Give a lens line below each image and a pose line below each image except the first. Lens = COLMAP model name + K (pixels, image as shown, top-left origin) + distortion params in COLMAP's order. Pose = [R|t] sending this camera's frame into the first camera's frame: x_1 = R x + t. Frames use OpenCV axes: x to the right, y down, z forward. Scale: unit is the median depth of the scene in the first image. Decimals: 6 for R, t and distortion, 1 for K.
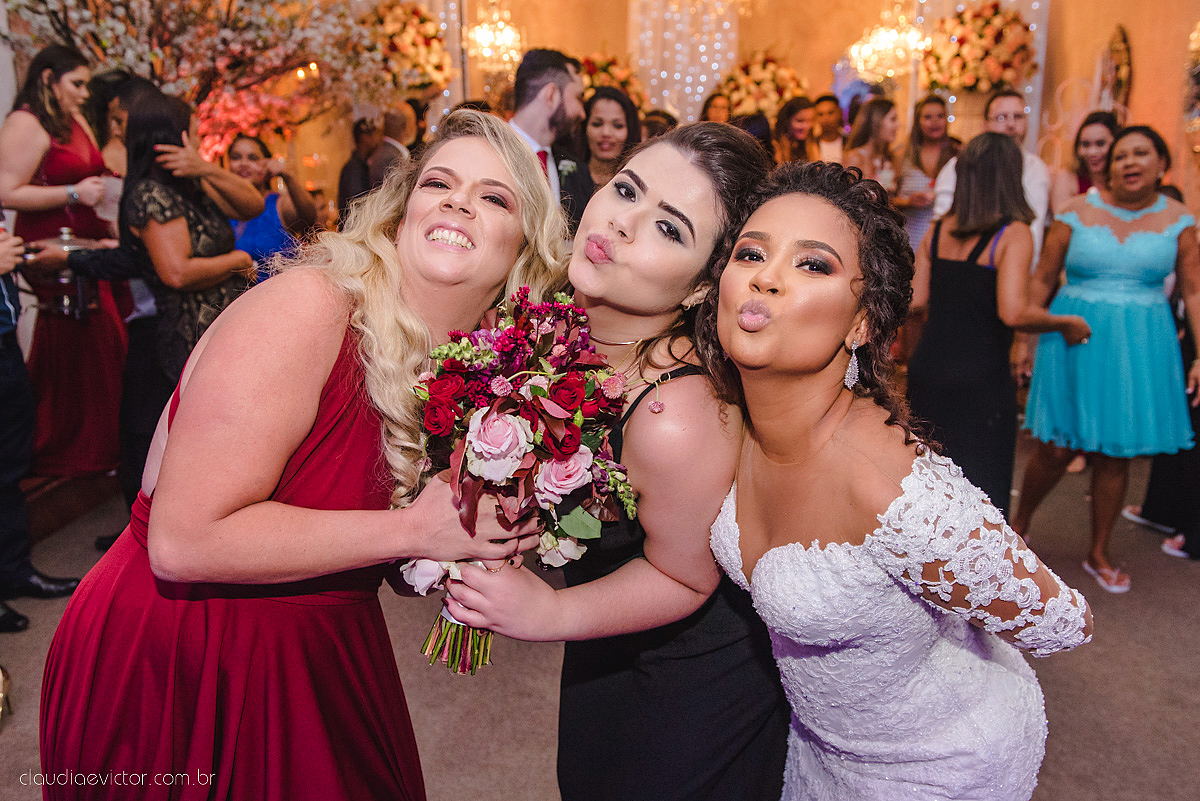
lens RADIAL K [[928.3, 0, 601.5], [0, 928.3, 403.7], [0, 0, 1]] dist [-0.023257, -0.004350]
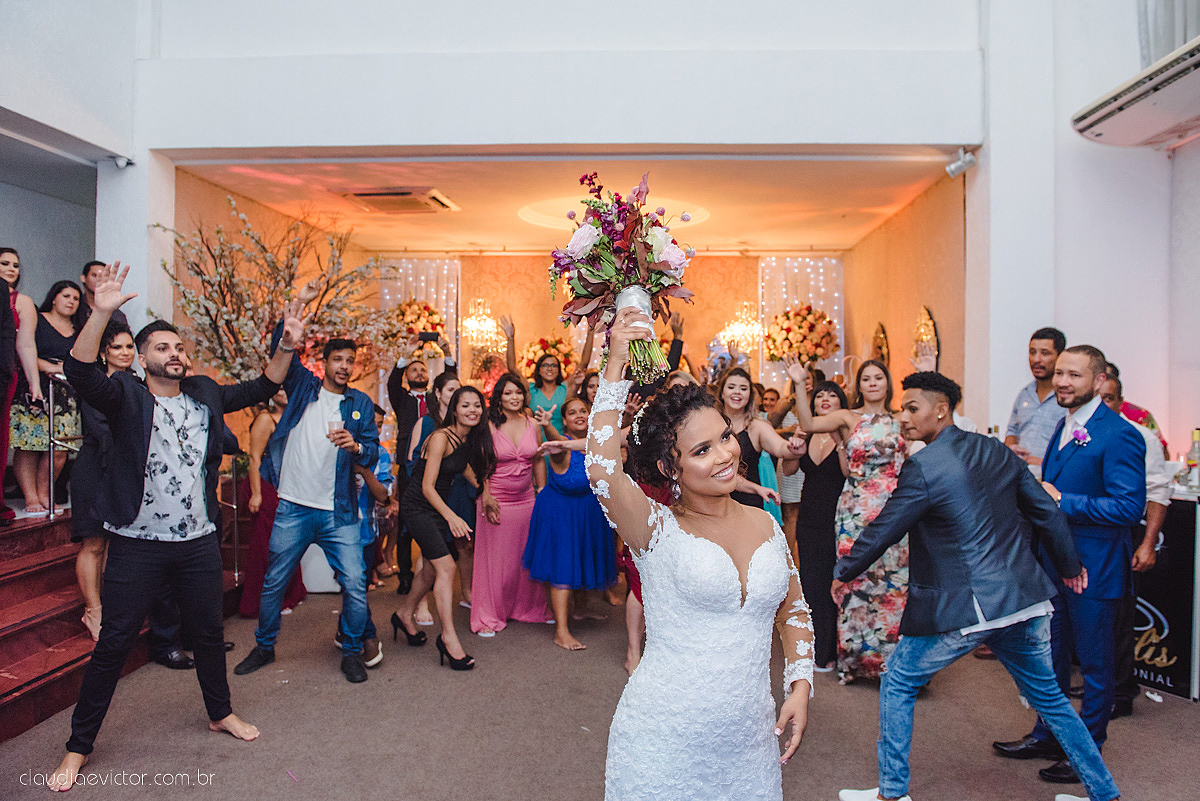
lens RADIAL K [[782.3, 0, 601.7], [0, 782.3, 394.6], [0, 0, 1]] dist [-0.033651, 0.001040]
pose [[0.998362, 0.004051, 0.057076, 0.008904], [0.011402, 0.963401, -0.267823, 0.051797], [-0.056072, 0.268035, 0.961776, -0.196139]]
